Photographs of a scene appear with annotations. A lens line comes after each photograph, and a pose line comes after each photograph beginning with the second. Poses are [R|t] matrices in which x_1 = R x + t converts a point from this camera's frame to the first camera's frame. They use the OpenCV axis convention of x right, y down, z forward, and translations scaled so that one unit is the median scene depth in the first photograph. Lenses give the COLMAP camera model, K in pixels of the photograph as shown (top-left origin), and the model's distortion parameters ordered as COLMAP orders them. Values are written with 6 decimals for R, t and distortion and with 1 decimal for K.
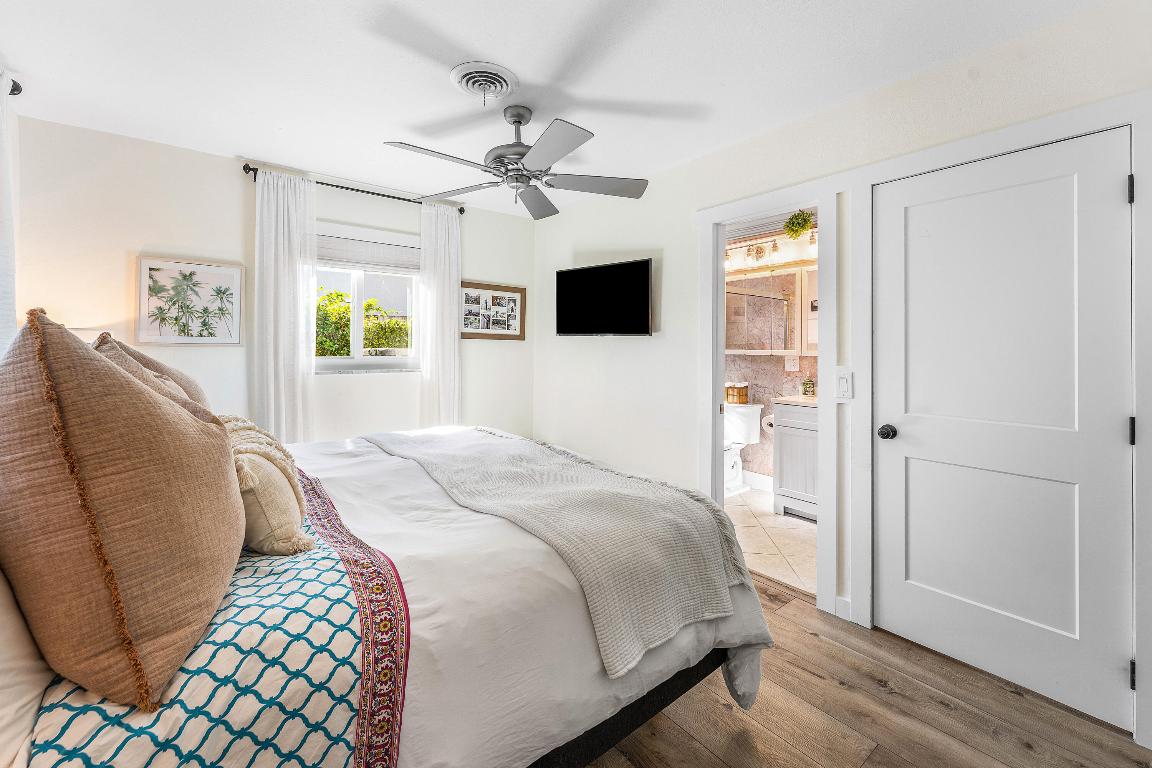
lens RADIAL K [[468.5, 0, 577.0], [0, 468.5, 348.2], [0, 0, 1]] dist [-0.000241, -0.000161]
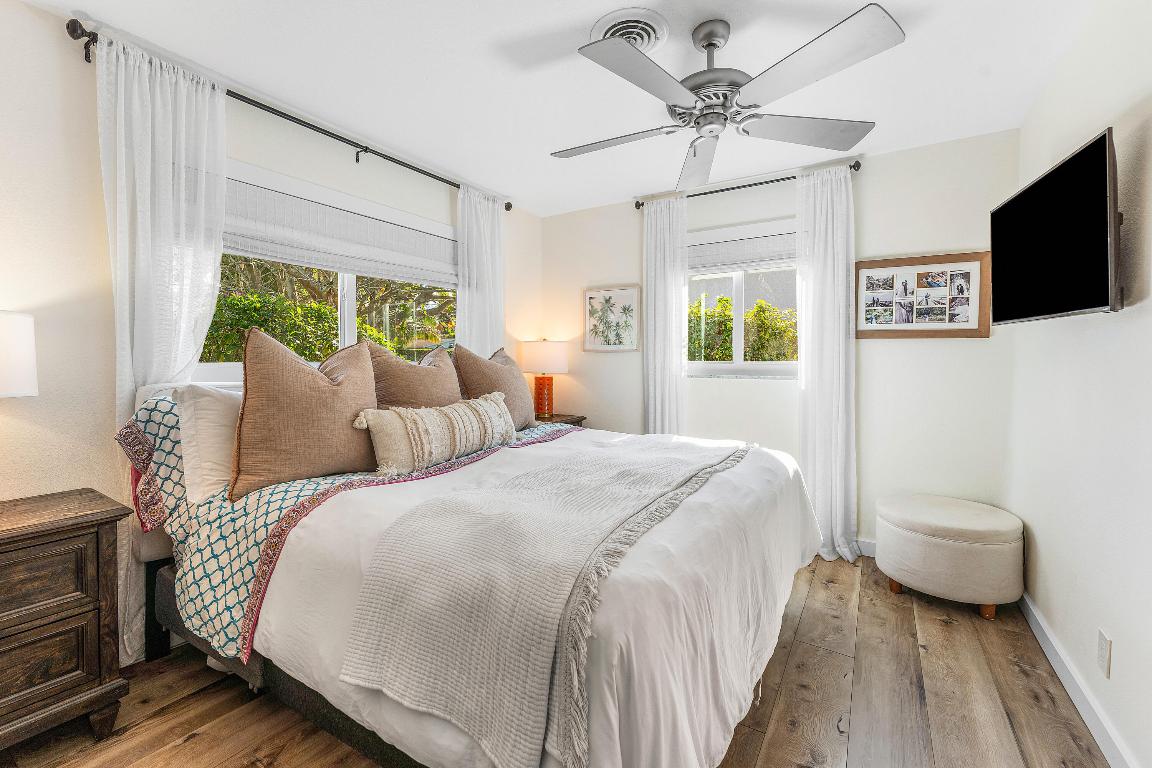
lens RADIAL K [[487.0, 0, 580.5], [0, 487.0, 374.5], [0, 0, 1]] dist [0.000813, 0.000112]
pose [[0.346843, 0.026078, -0.937561, 0.365839], [-0.000505, 0.999618, 0.027618, 0.017347], [0.937923, -0.009105, 0.346724, 0.346781]]
